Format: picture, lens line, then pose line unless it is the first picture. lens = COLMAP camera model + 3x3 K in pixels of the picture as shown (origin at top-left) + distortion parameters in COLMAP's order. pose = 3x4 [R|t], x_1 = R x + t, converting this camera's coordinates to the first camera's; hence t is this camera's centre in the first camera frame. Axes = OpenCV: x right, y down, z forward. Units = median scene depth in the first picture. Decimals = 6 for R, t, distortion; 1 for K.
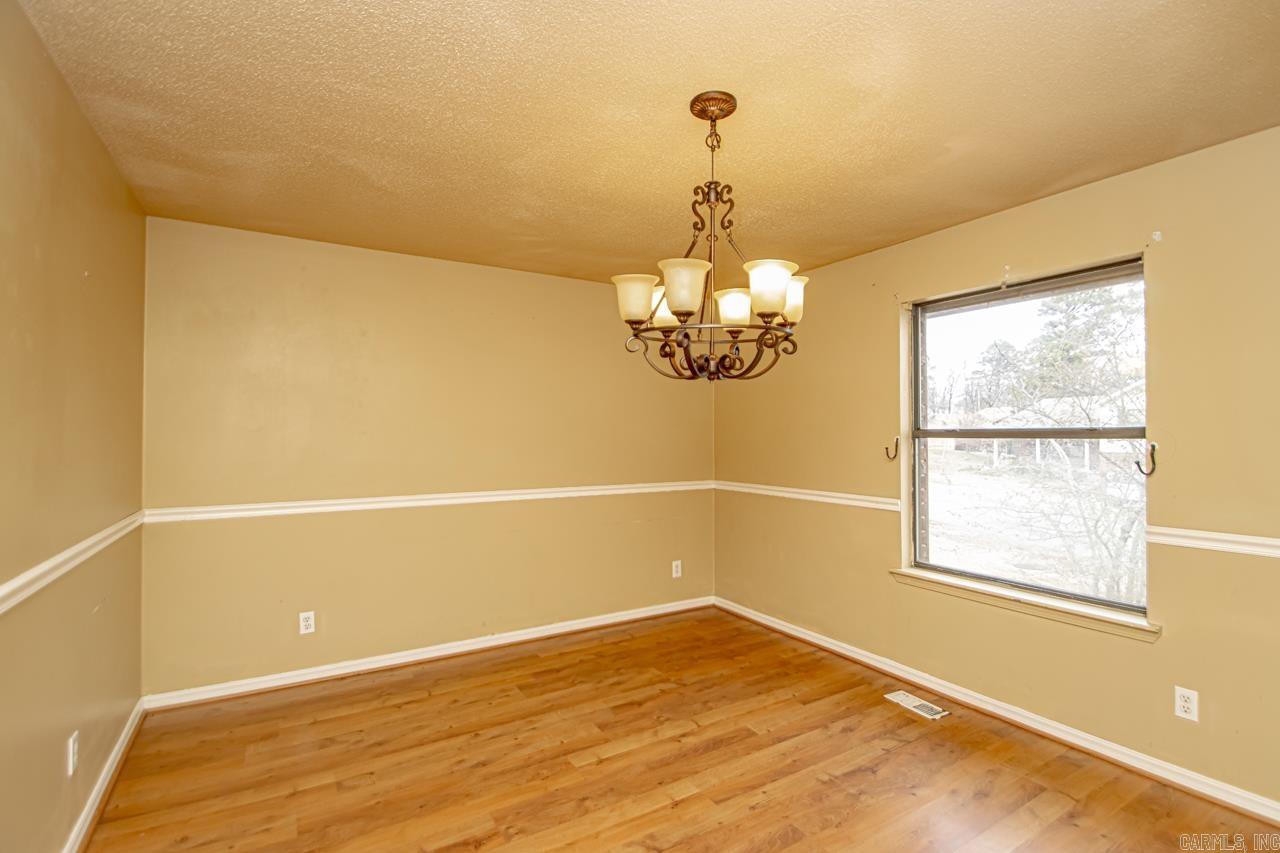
lens RADIAL K [[587.7, 0, 633.9], [0, 587.7, 427.2], [0, 0, 1]] dist [0.017521, -0.020481]
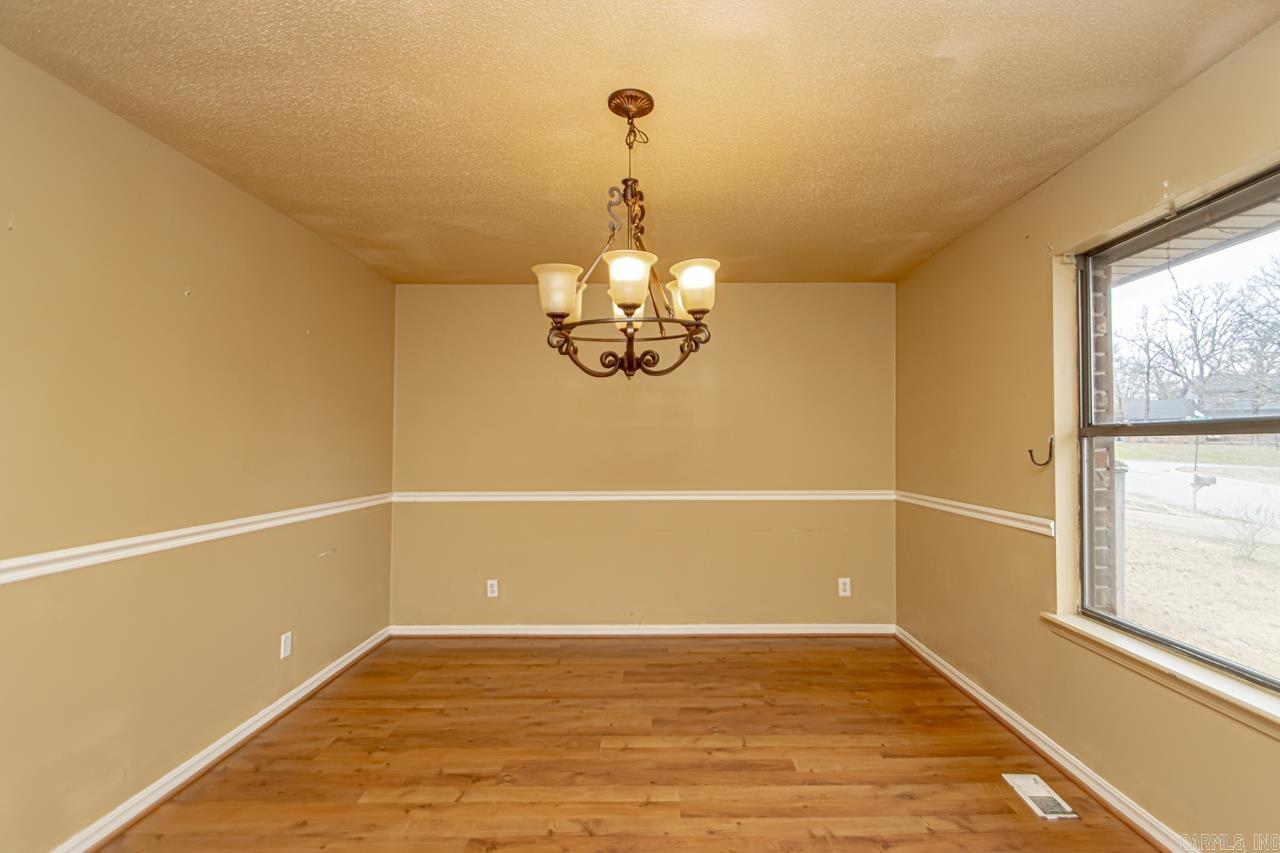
lens RADIAL K [[587.7, 0, 633.9], [0, 587.7, 427.2], [0, 0, 1]] dist [0.017521, -0.020481]
pose [[0.853896, -0.016469, -0.520182, 0.419332], [0.008038, 0.999797, -0.018458, 0.016312], [0.520381, 0.011580, 0.853856, 0.095957]]
